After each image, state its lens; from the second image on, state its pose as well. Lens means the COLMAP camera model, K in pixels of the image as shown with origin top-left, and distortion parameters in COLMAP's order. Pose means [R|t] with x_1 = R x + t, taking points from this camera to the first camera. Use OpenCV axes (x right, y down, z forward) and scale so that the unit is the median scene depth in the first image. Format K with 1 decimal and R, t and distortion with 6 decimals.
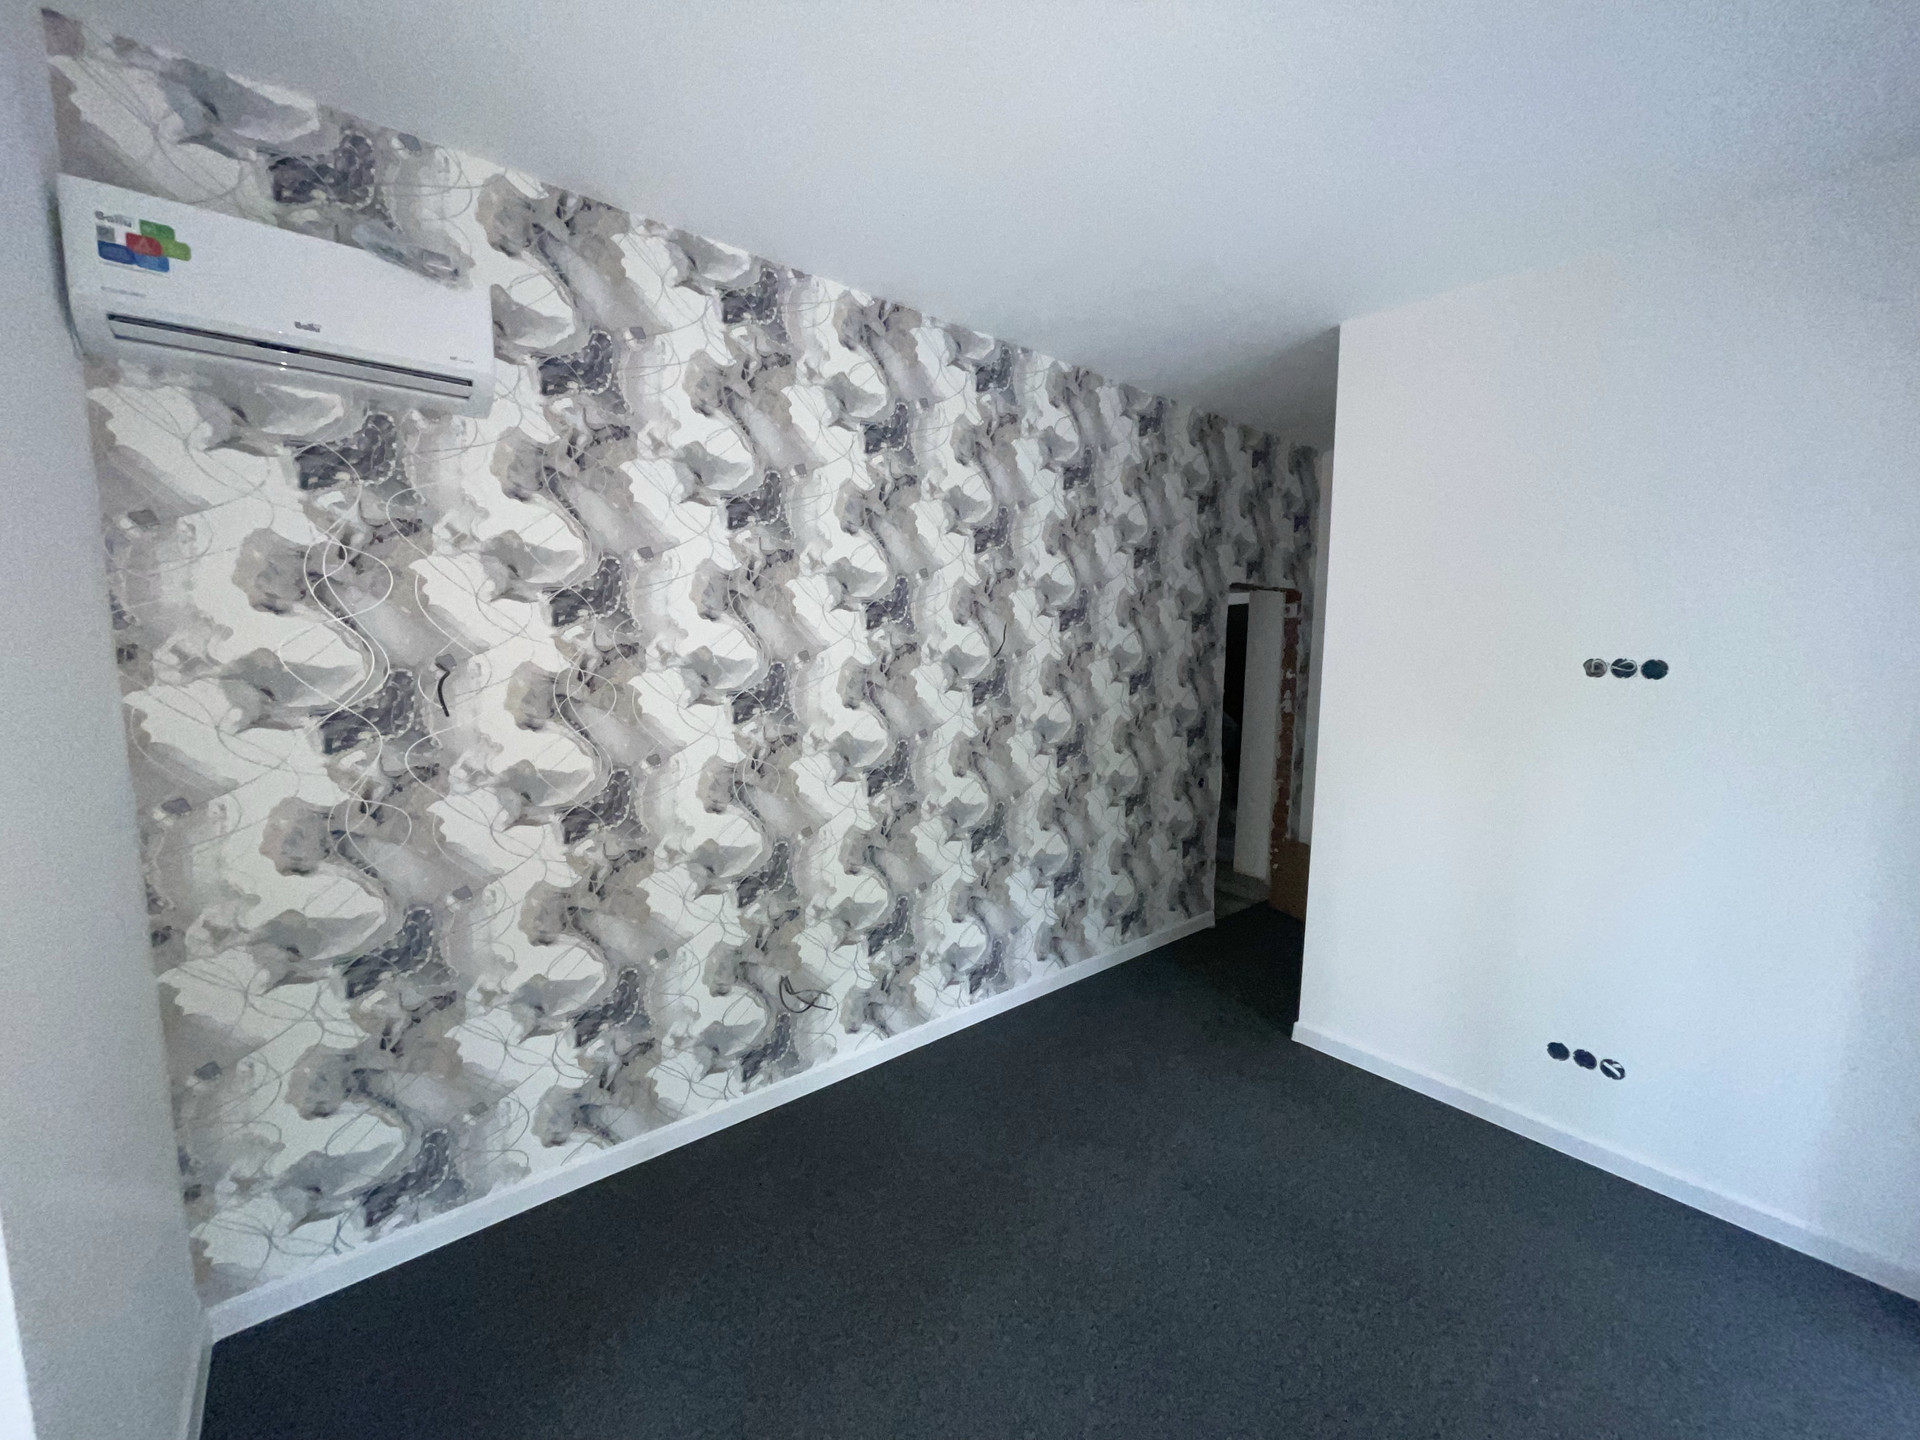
lens RADIAL K [[774.0, 0, 961.0], [0, 774.0, 760.1], [0, 0, 1]] dist [-0.002552, 0.000784]
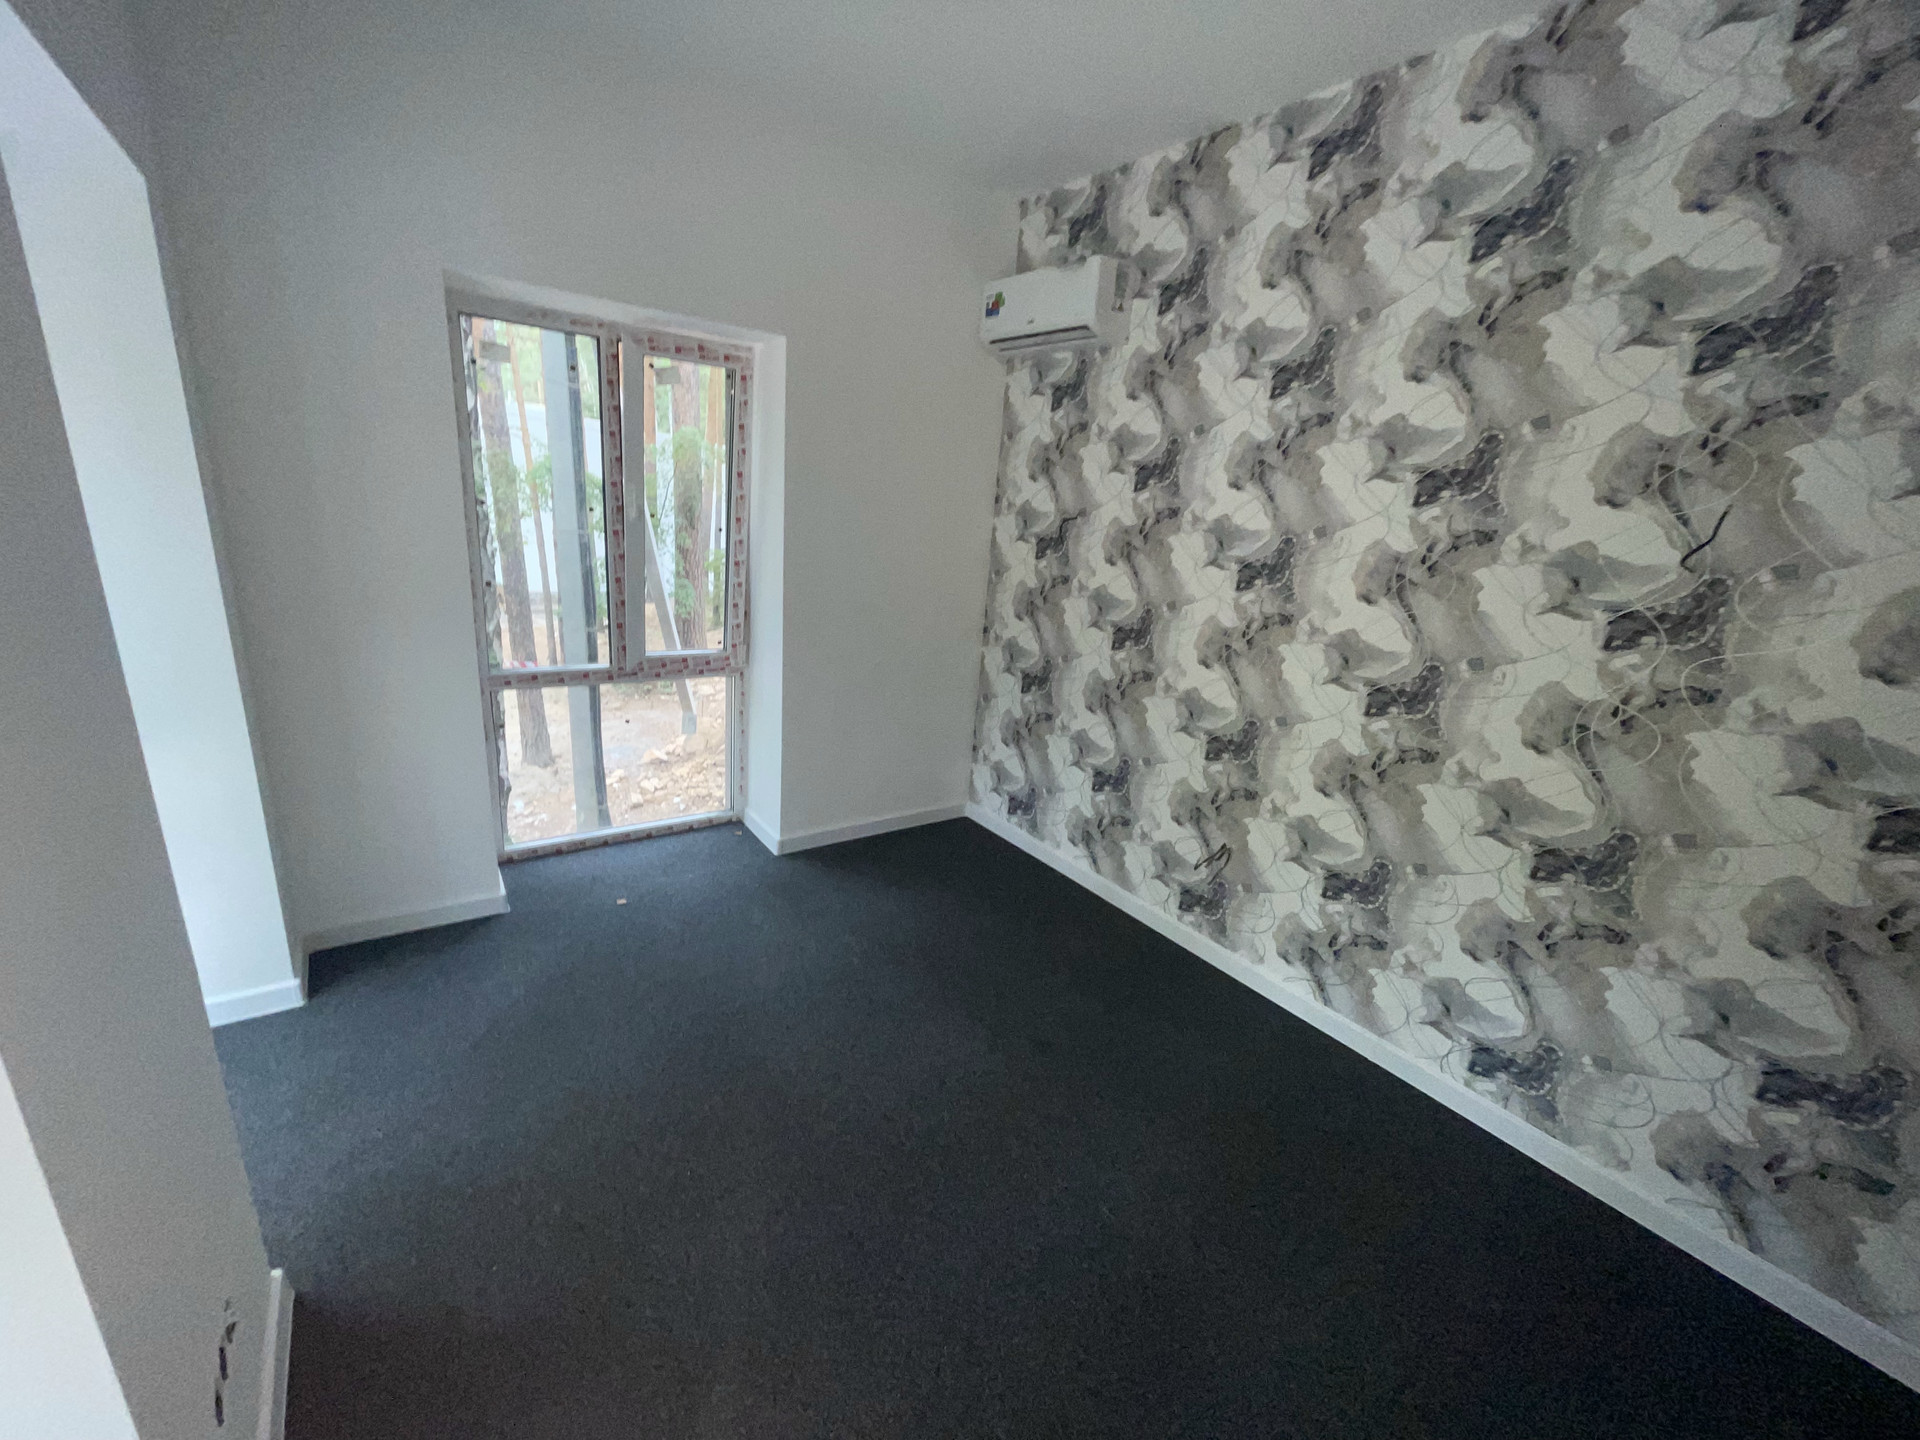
lens RADIAL K [[774.0, 0, 953.0], [0, 774.0, 730.0], [0, 0, 1]] dist [-0.002552, 0.000784]
pose [[-0.076616, 0.290418, -0.953828, 0.762911], [-0.215424, 0.929223, 0.300230, -0.098885], [0.973510, 0.228480, -0.008631, 0.638729]]
